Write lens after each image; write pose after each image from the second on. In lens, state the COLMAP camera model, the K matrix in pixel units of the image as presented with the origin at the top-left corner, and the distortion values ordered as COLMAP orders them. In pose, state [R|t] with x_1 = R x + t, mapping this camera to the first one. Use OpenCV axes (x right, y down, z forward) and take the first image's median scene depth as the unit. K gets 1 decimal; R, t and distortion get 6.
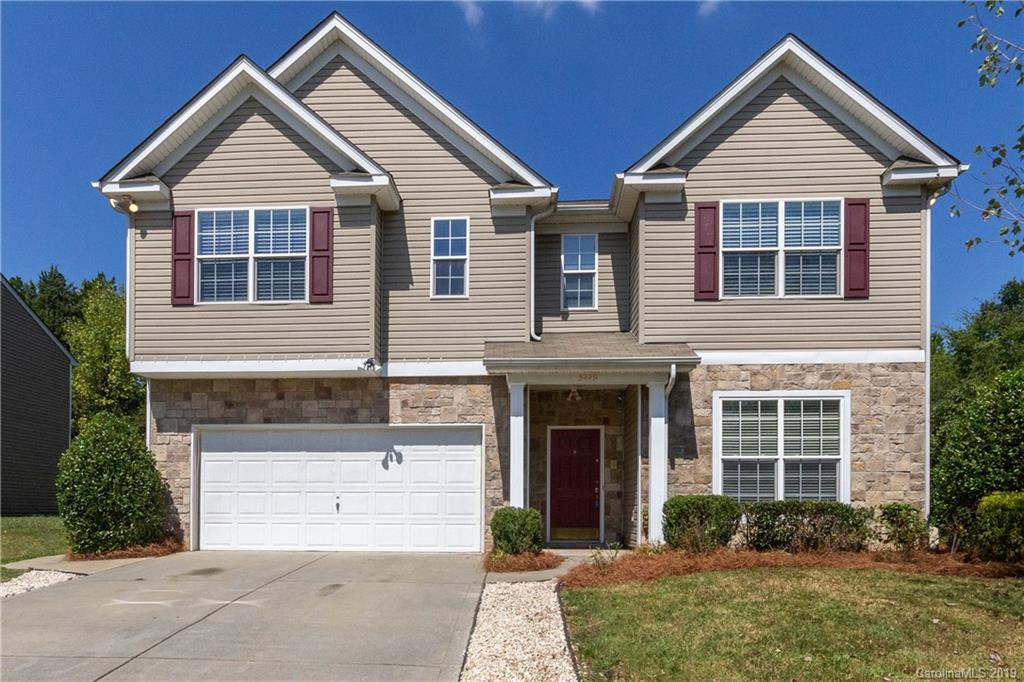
lens RADIAL K [[692.3, 0, 510.0], [0, 692.3, 519.2], [0, 0, 1]] dist [-0.008216, 0.033421]
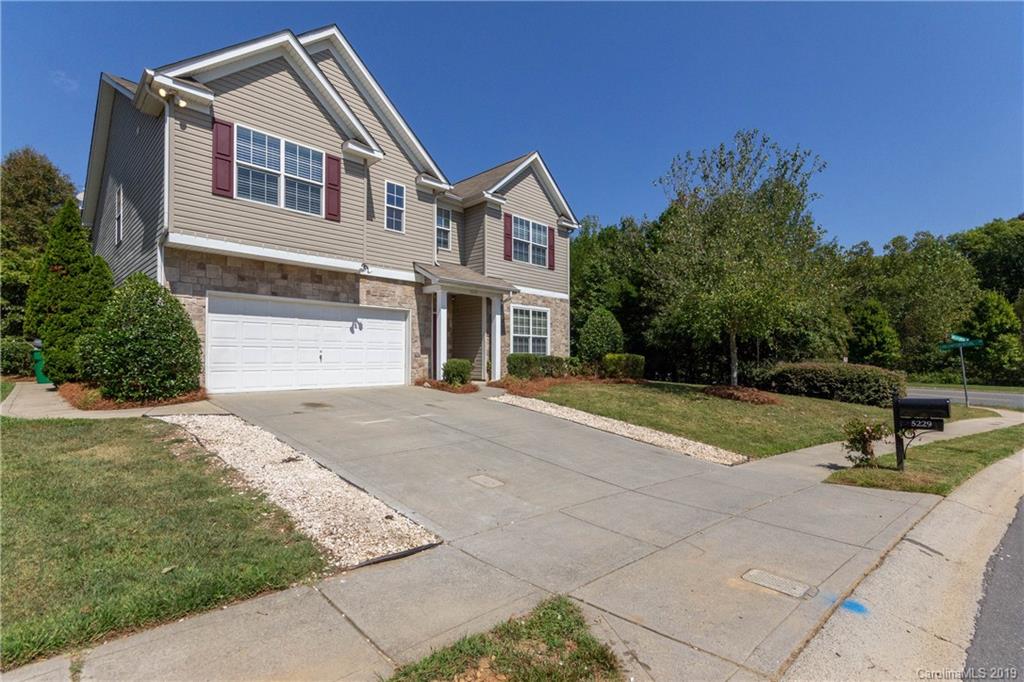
lens RADIAL K [[459.0, 0, 510.0], [0, 459.0, 353.0], [0, 0, 1]] dist [0.021229, 0.000181]
pose [[0.666081, 0.007263, 0.745844, -0.745651], [0.001600, 0.999936, -0.011166, -0.017579], [-0.745878, 0.008631, 0.666027, 0.066772]]
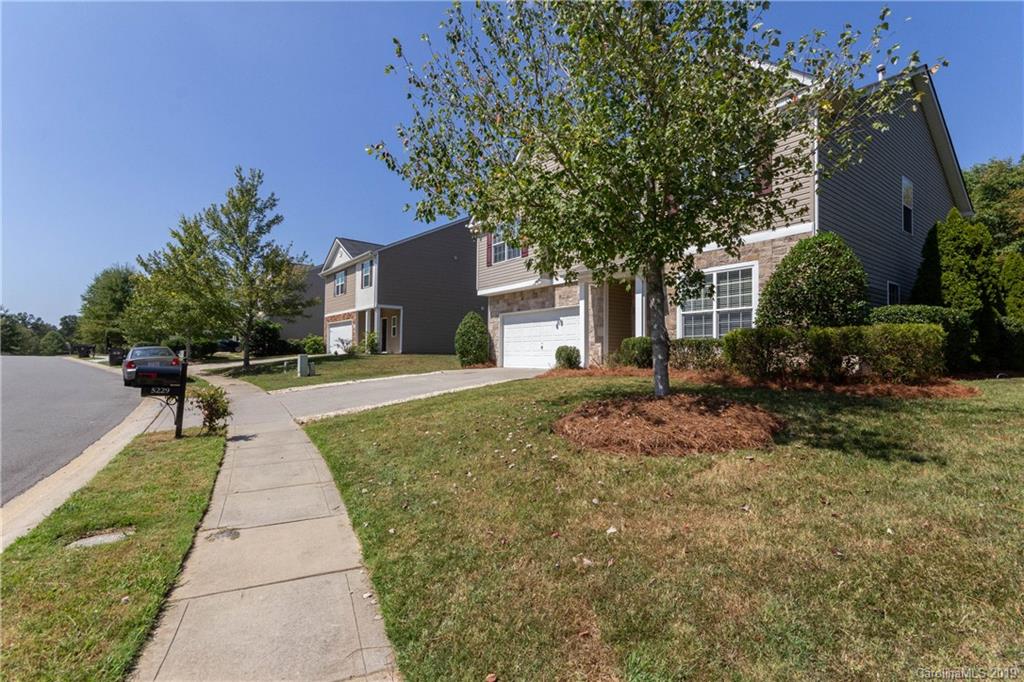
lens RADIAL K [[517.7, 0, 510.4], [0, 517.7, 354.7], [0, 0, 1]] dist [0.001096, 0.000127]
pose [[0.617963, -0.007361, -0.786173, 1.003243], [0.007454, 0.999966, -0.003504, 0.009400], [0.786172, -0.003695, 0.617997, -0.069720]]
